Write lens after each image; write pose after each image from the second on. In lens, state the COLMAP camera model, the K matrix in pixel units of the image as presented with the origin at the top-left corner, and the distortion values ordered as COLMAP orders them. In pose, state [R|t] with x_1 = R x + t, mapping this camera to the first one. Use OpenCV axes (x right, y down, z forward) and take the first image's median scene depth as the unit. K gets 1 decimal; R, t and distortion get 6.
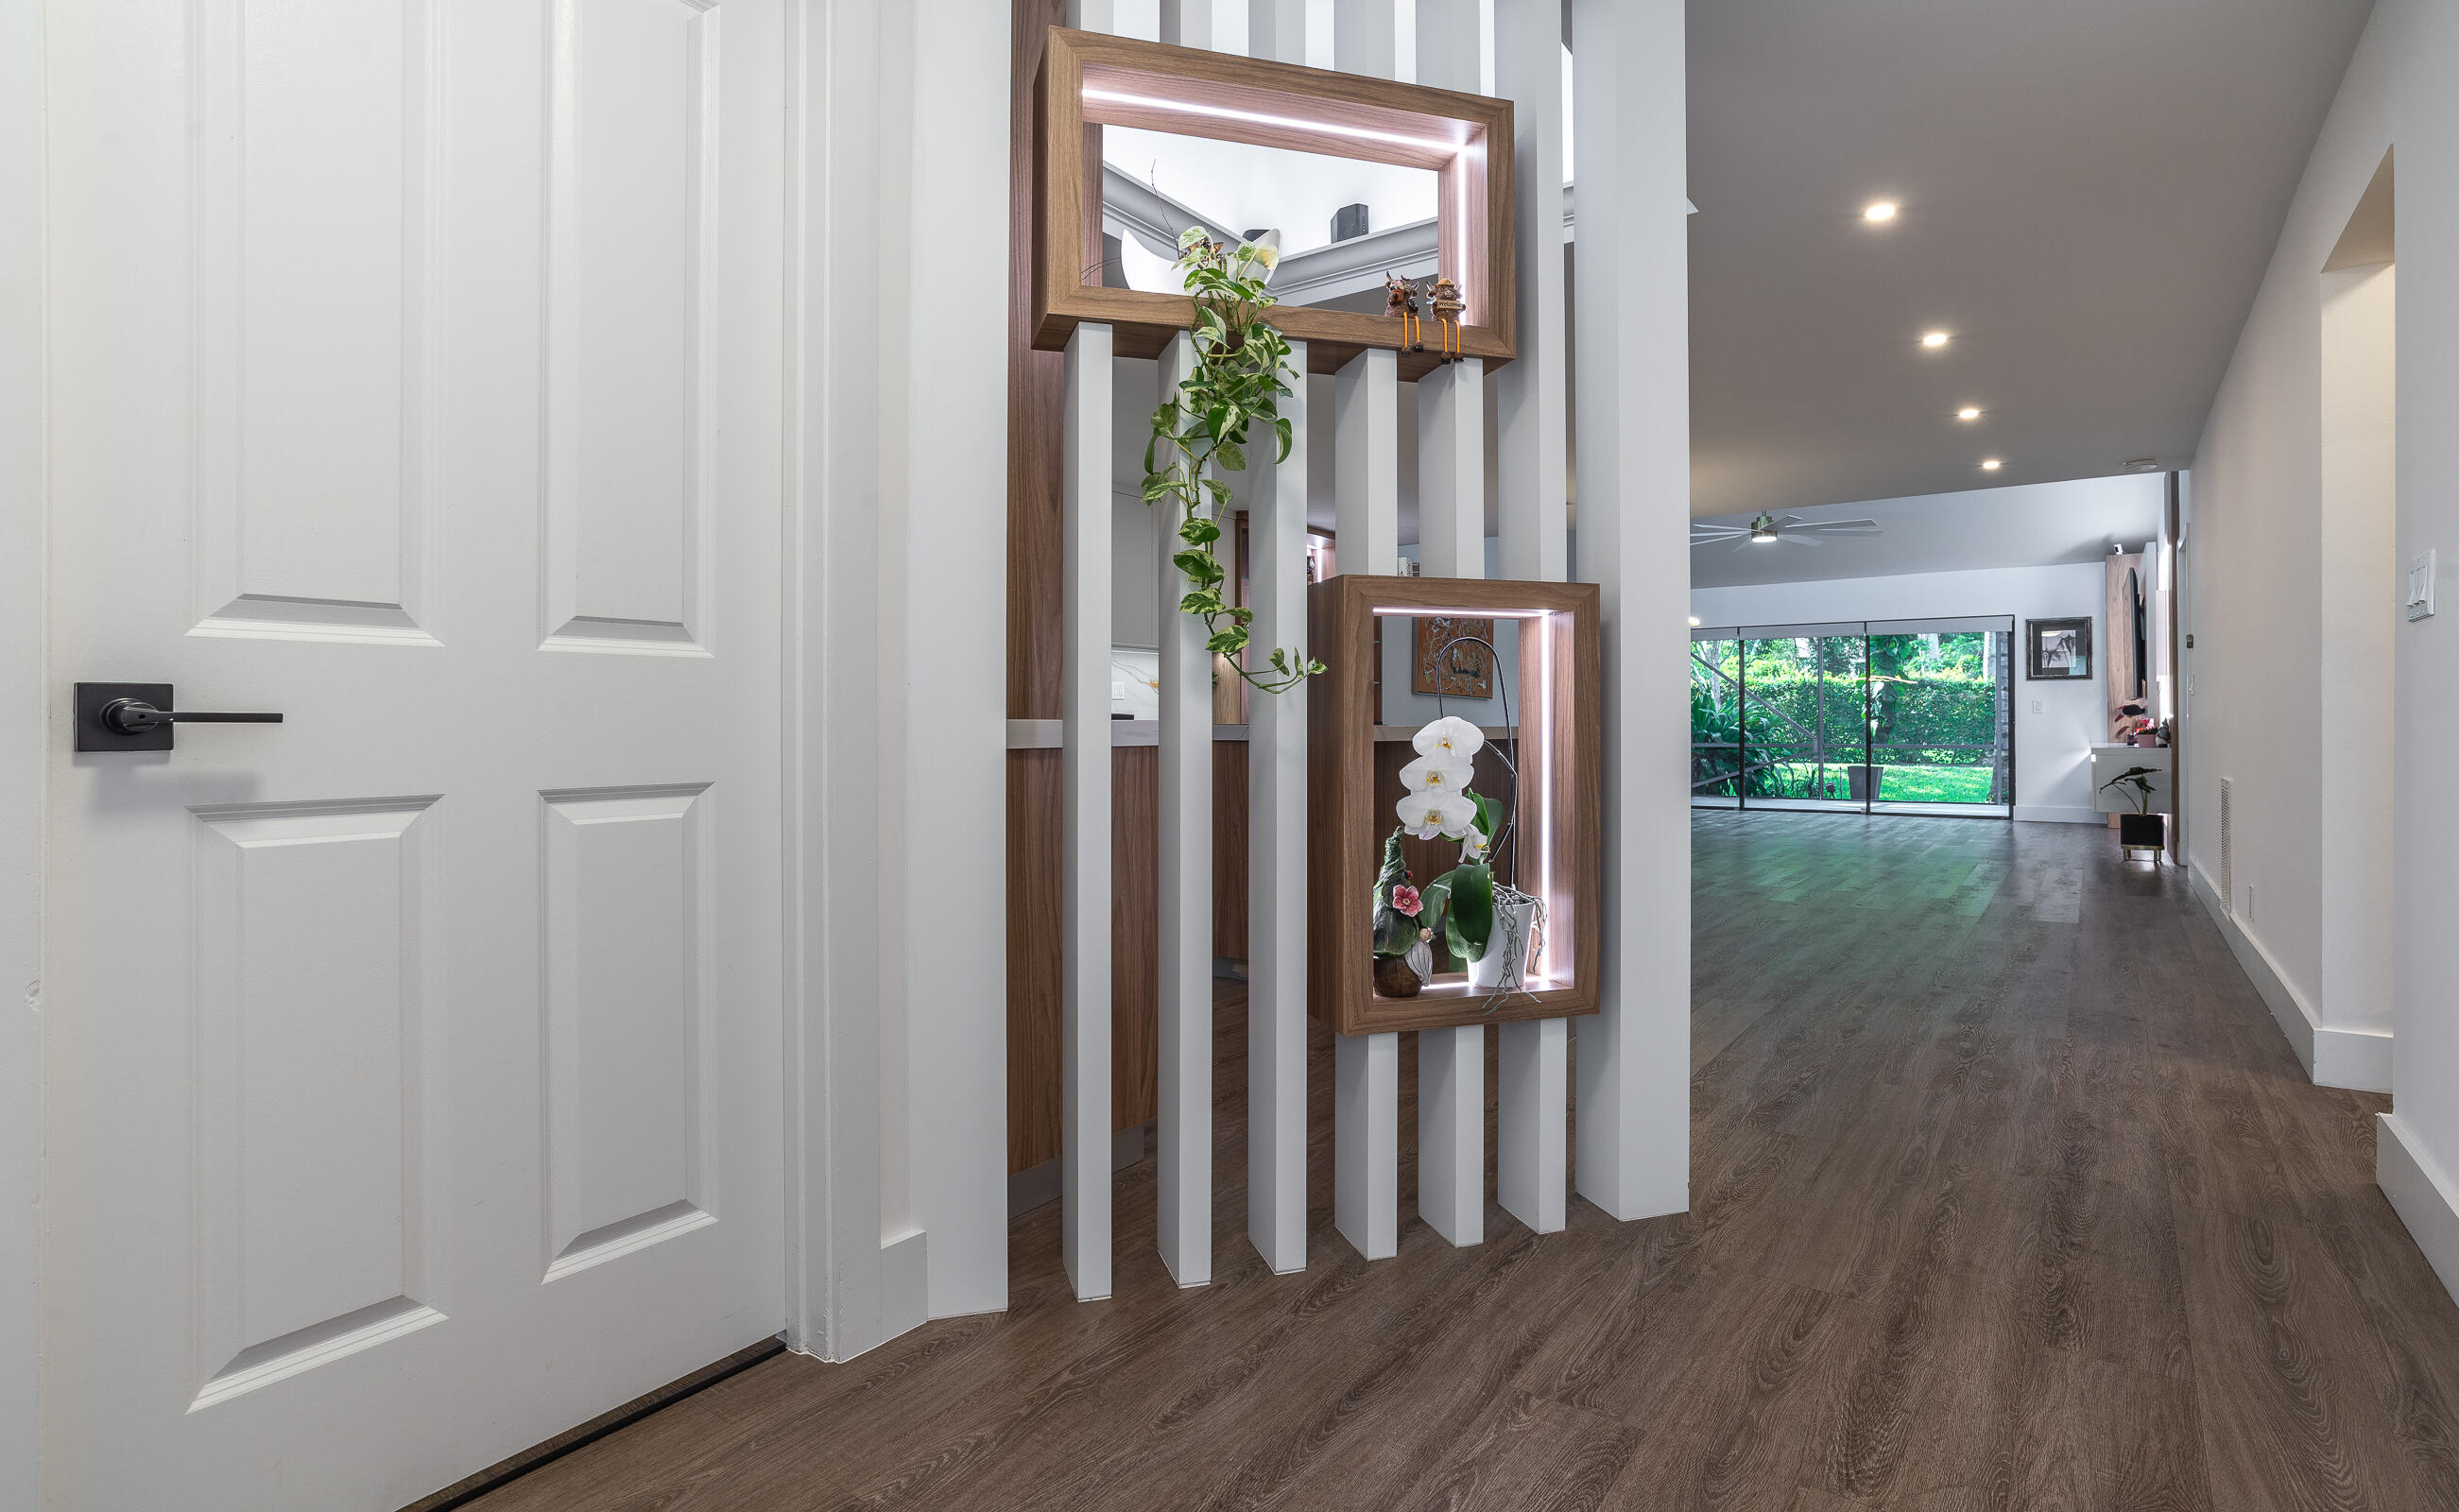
lens RADIAL K [[1219.6, 0, 1245.2], [0, 1219.6, 722.0], [0, 0, 1]] dist [-0.036218, 0.018687]
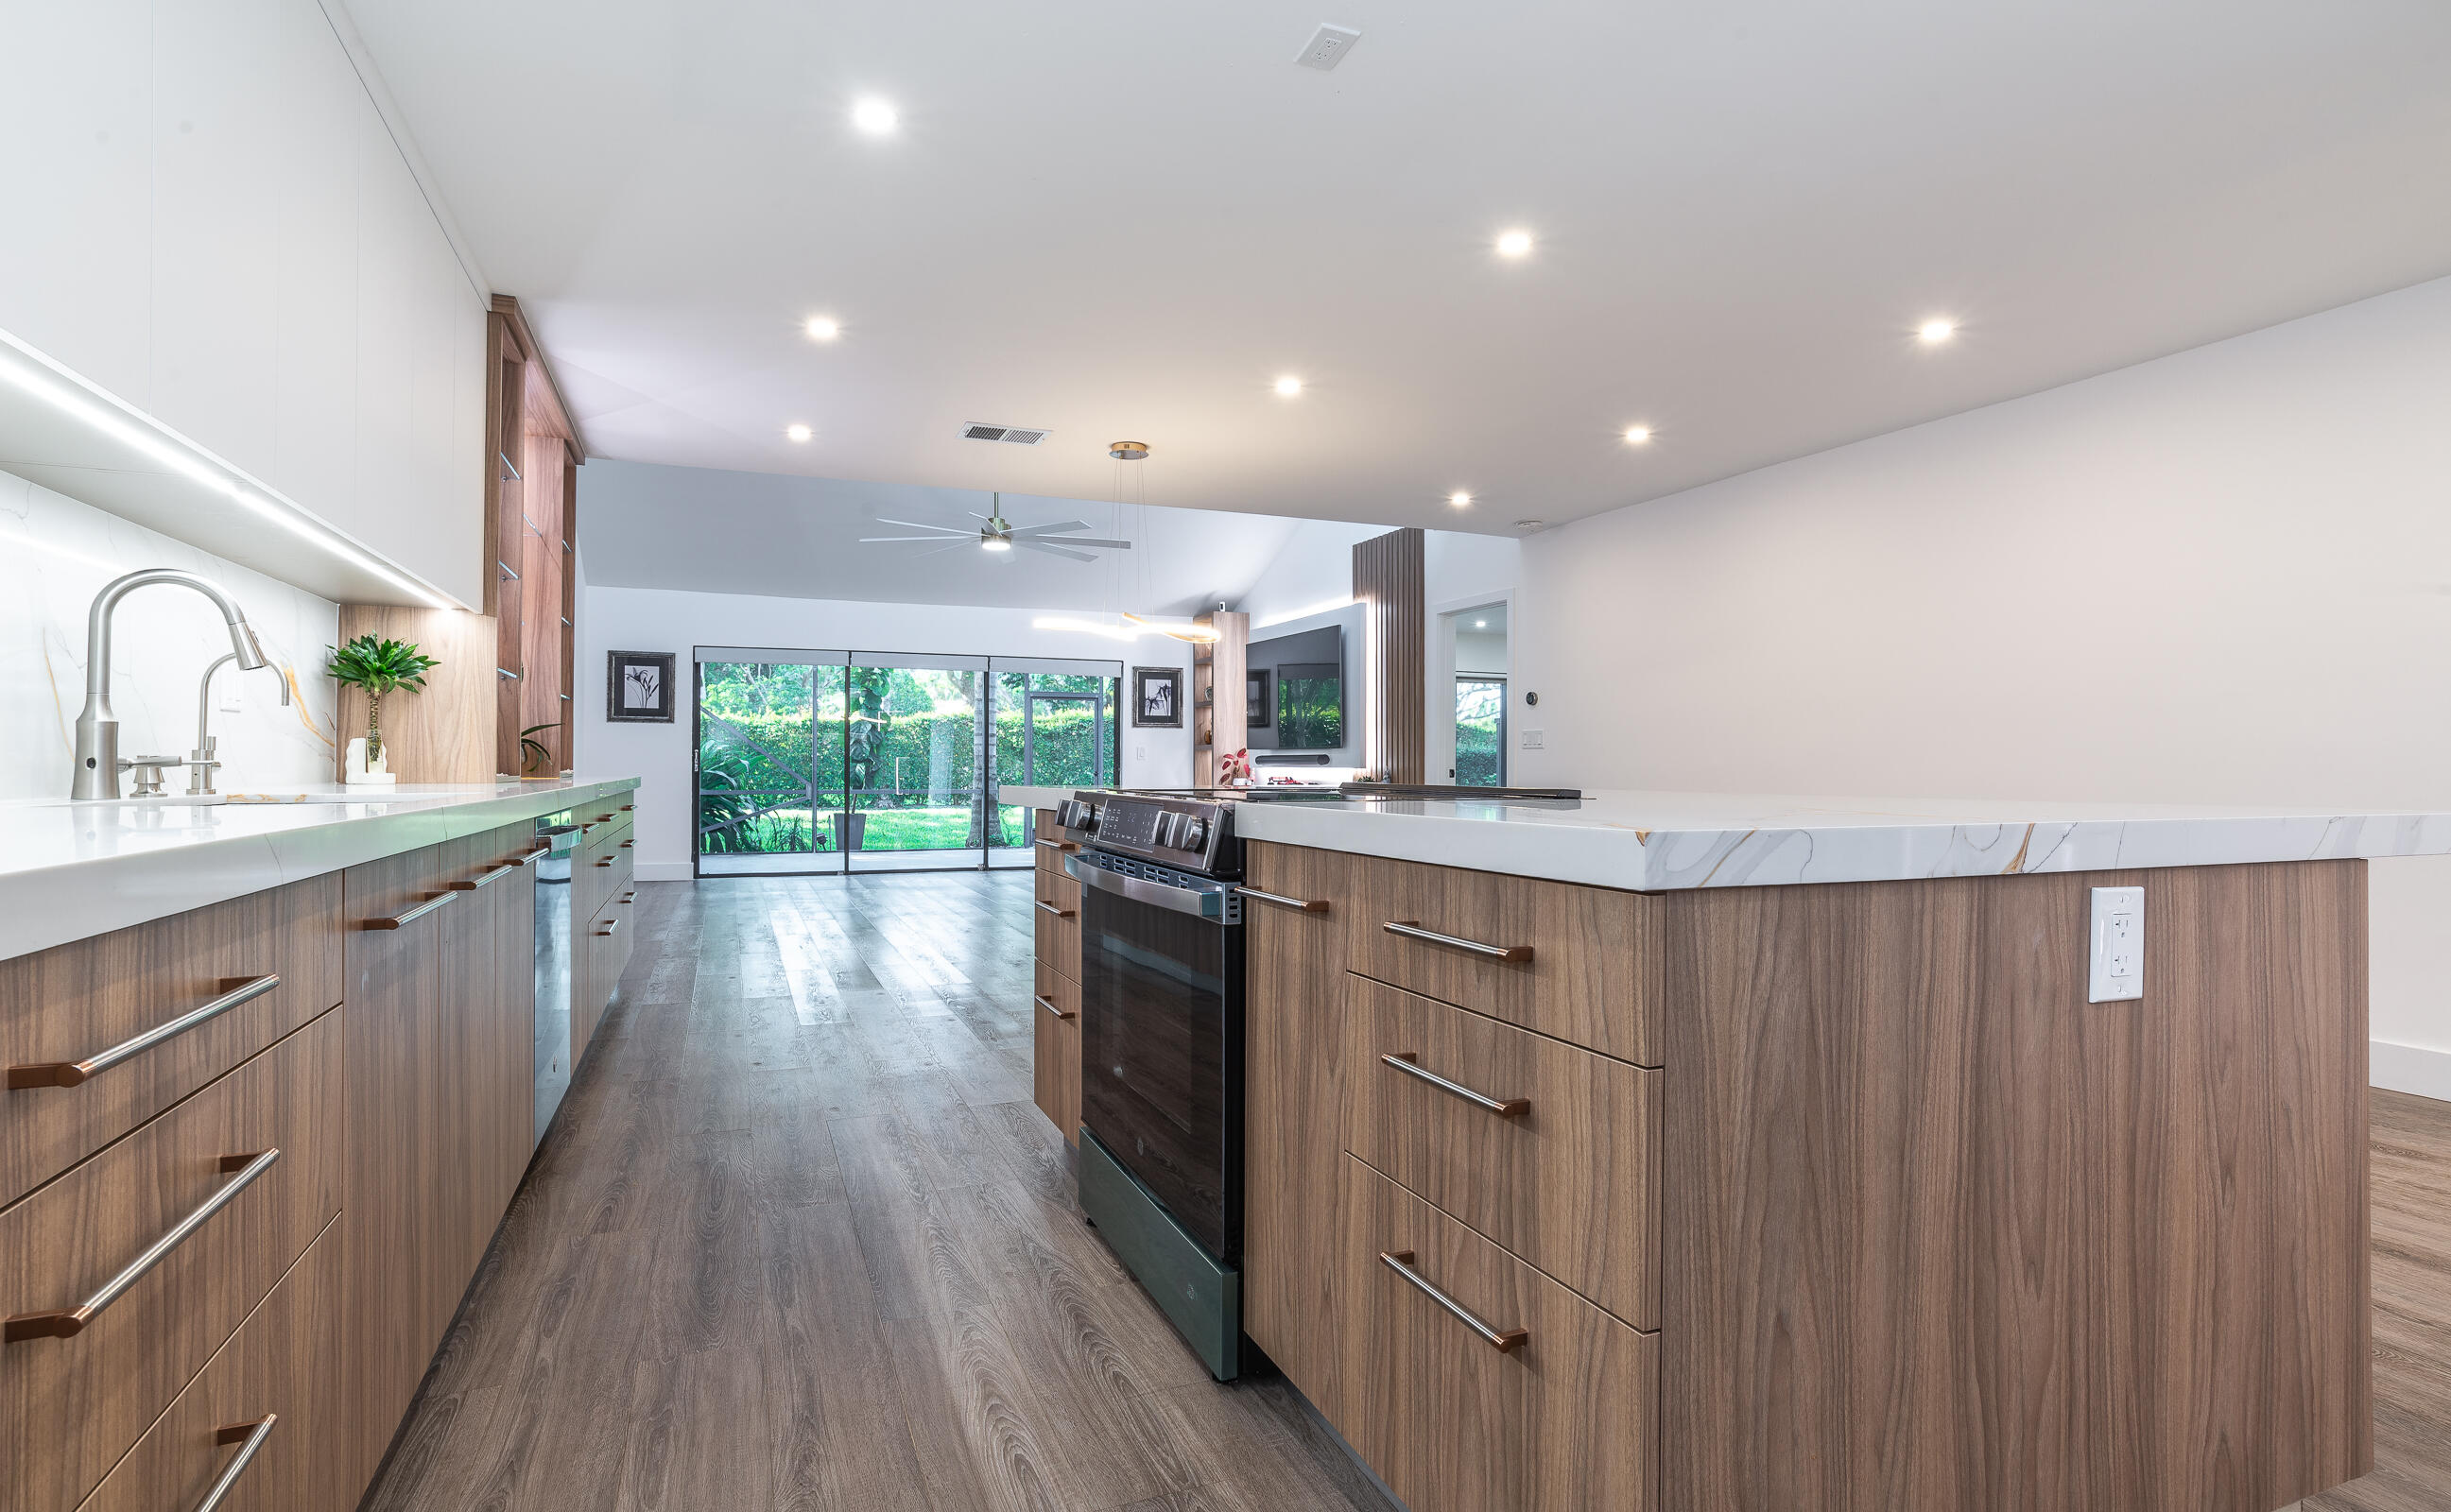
lens RADIAL K [[1204.9, 0, 1200.7], [0, 1204.9, 770.4], [0, 0, 1]] dist [-0.032414, 0.013826]
pose [[0.547622, 0.000451, 0.836726, -0.168599], [-0.007735, 0.999960, 0.004523, -0.003090], [-0.836690, -0.008949, 0.547603, 0.404032]]
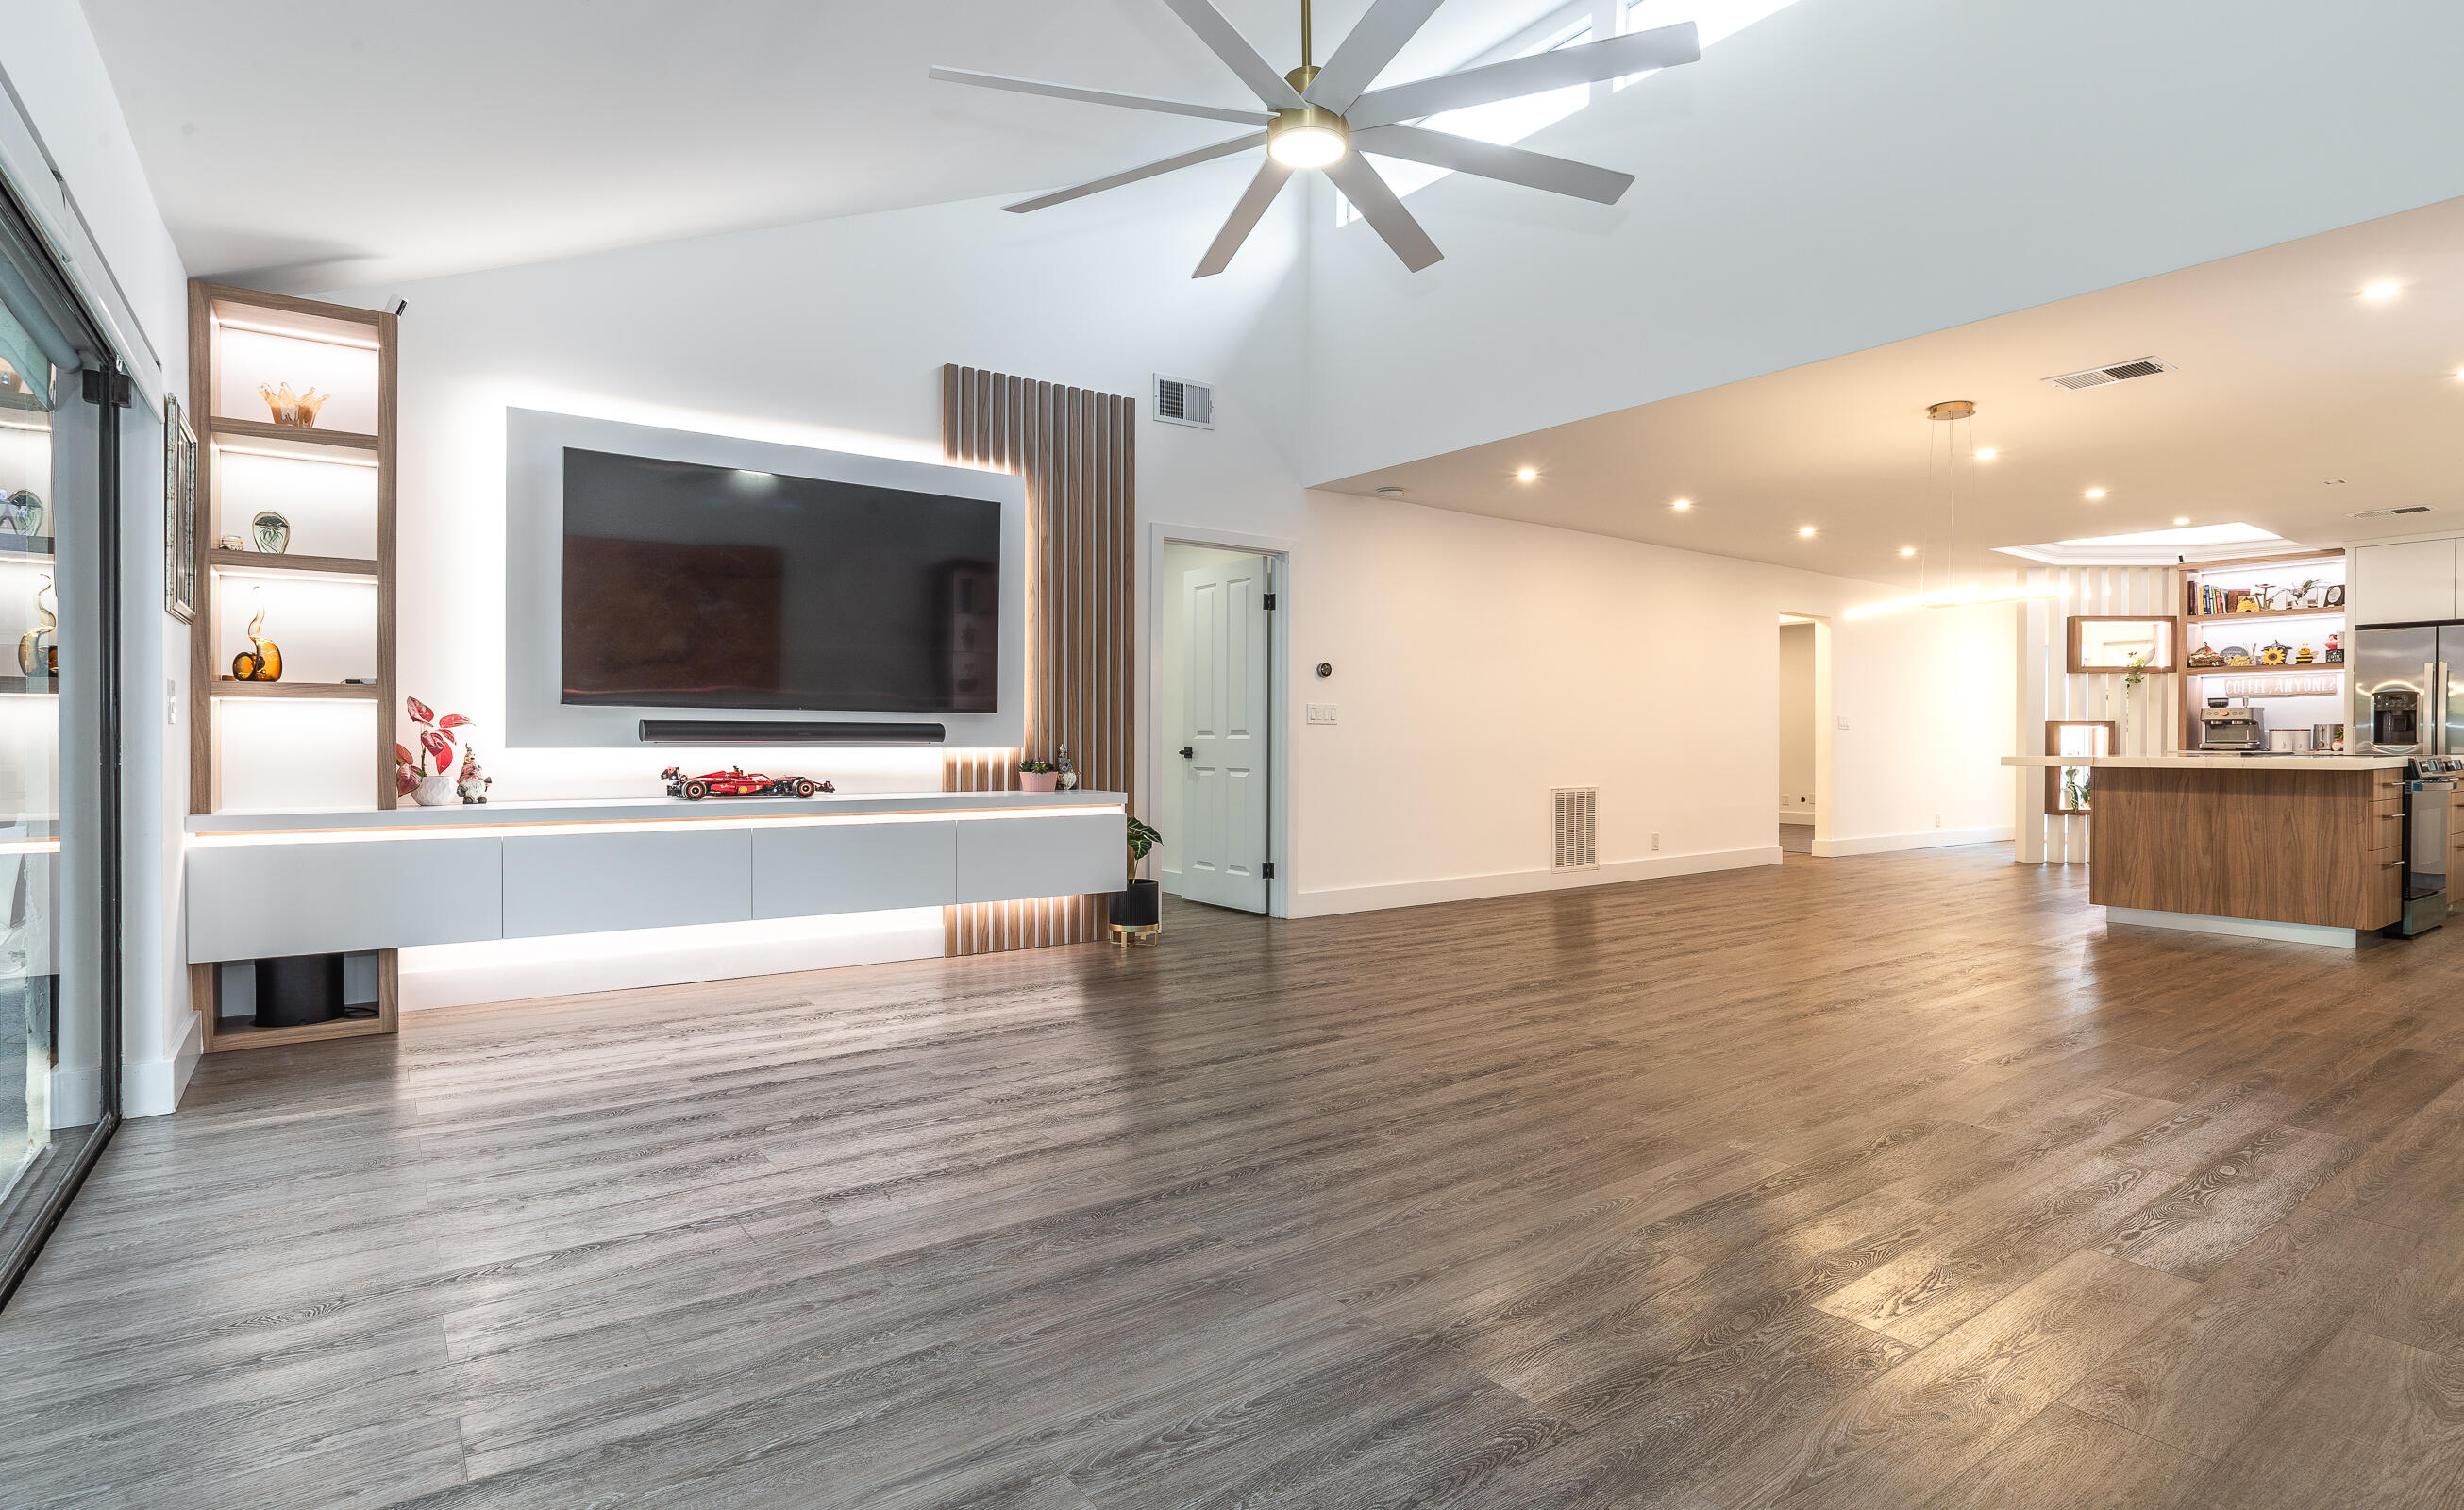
lens RADIAL K [[1222.2, 0, 1232.7], [0, 1222.2, 749.8], [0, 0, 1]] dist [-0.036218, 0.018687]
pose [[-0.946649, -0.000772, 0.322265, 0.324508], [-0.000424, 0.999999, 0.001150, -0.001416], [-0.322265, 0.000952, -0.946649, 1.204026]]
